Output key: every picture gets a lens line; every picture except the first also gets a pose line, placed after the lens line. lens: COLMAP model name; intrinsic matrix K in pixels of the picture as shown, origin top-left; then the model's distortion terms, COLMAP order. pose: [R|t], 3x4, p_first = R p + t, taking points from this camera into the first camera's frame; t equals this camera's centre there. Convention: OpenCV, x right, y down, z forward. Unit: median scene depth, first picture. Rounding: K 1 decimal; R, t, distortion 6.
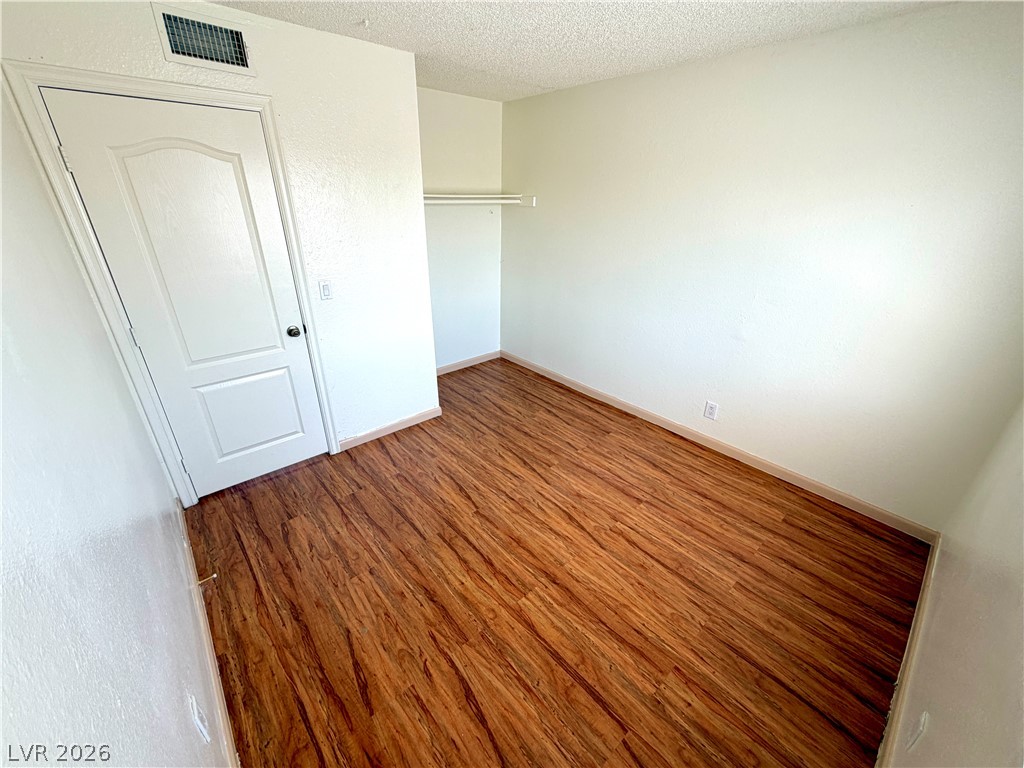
lens RADIAL K [[409.6, 0, 510.2], [0, 409.6, 384.0], [0, 0, 1]] dist [-0.000589, 0.000411]
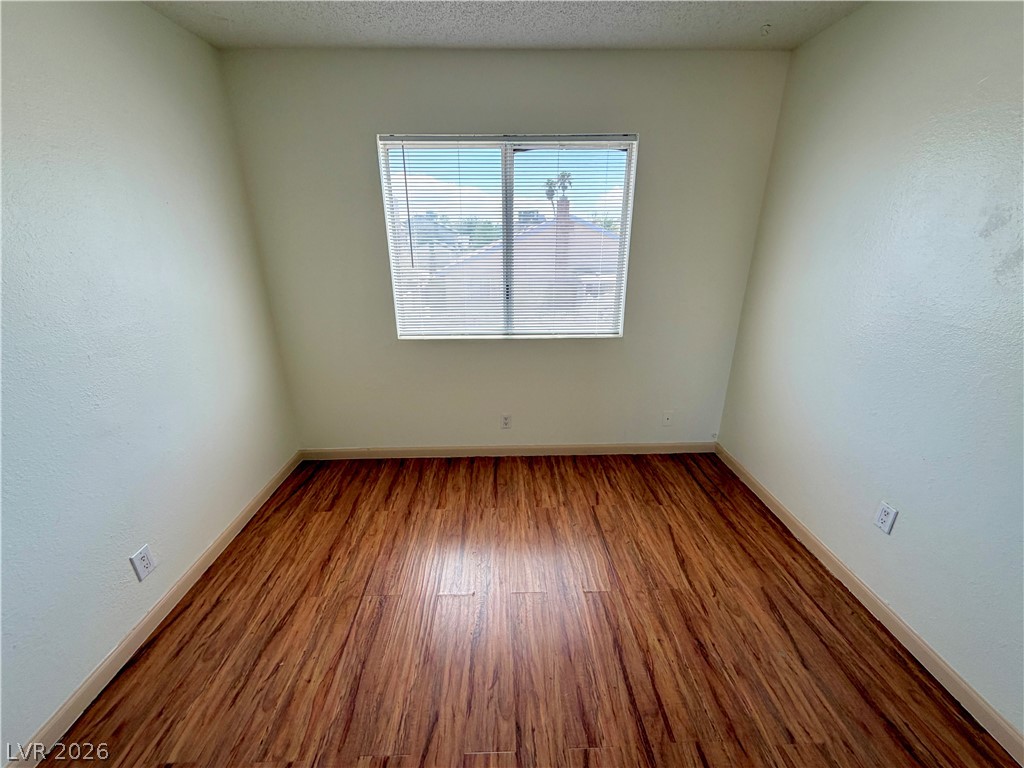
lens RADIAL K [[409.6, 0, 510.2], [0, 409.6, 384.0], [0, 0, 1]] dist [-0.000589, 0.000411]
pose [[-0.765892, -0.232475, 0.599471, -0.263315], [0.266623, 0.733576, 0.625122, -0.503943], [-0.585083, 0.638609, -0.499857, 1.262463]]
